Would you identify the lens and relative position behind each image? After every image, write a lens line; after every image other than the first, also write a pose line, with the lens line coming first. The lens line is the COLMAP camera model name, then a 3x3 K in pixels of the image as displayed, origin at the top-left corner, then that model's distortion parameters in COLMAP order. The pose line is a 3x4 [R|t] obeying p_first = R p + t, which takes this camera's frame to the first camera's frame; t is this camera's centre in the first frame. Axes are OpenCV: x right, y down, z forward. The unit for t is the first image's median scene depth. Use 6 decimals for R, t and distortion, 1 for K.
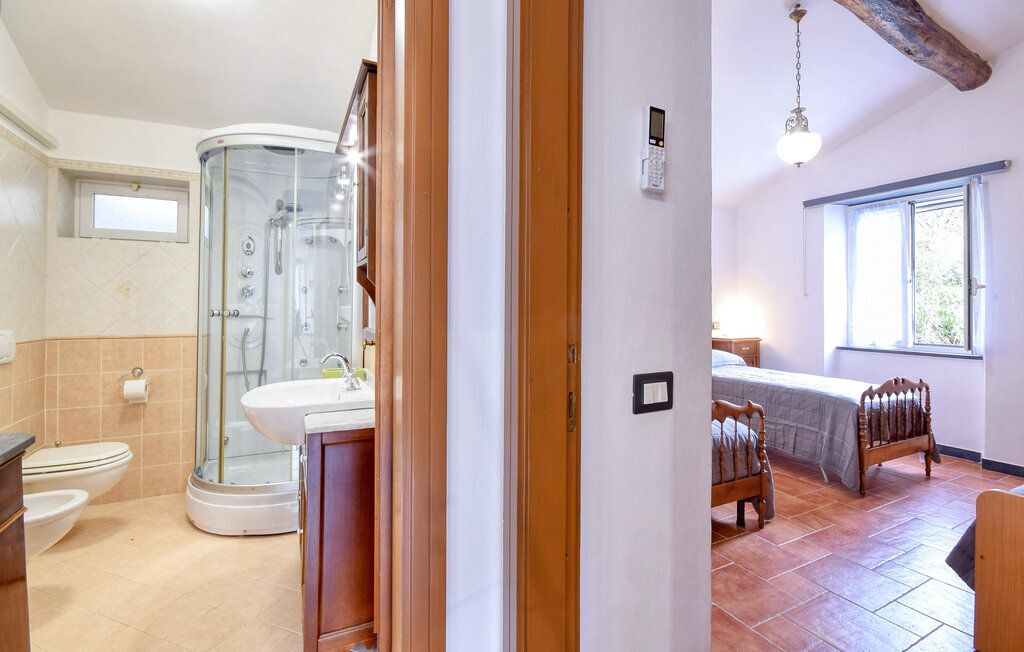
lens RADIAL K [[468.1, 0, 517.5], [0, 468.1, 299.4], [0, 0, 1]] dist [0.001035, -0.008352]
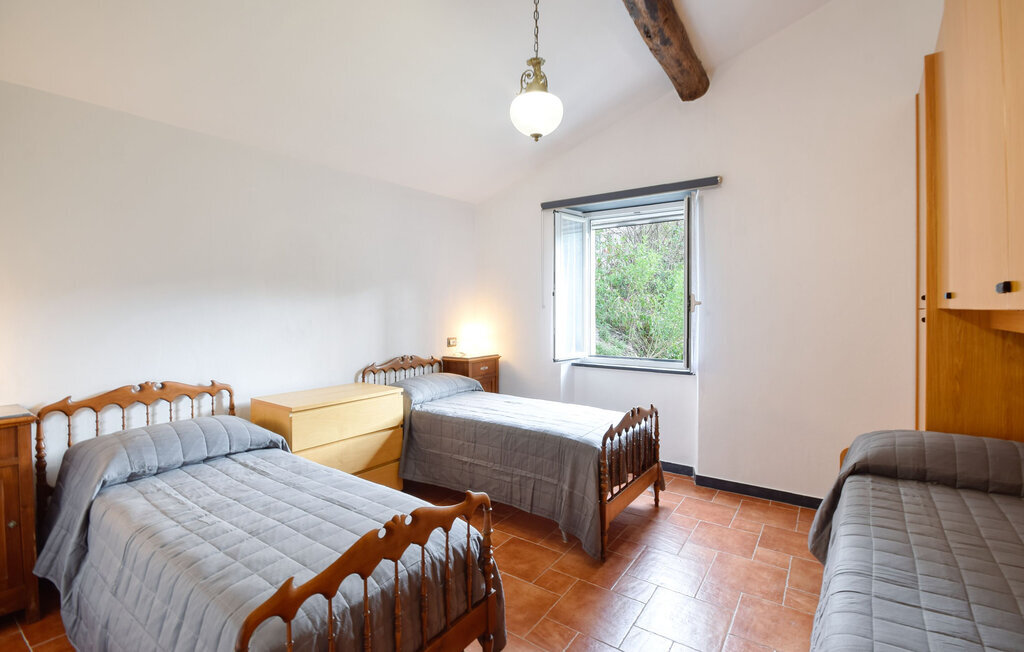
lens RADIAL K [[468.1, 0, 517.5], [0, 468.1, 299.4], [0, 0, 1]] dist [0.001035, -0.008352]
pose [[0.877996, 0.002310, 0.478662, 0.189732], [-0.000688, 0.999993, -0.003564, -0.031360], [-0.478667, 0.002799, 0.877992, 0.313086]]
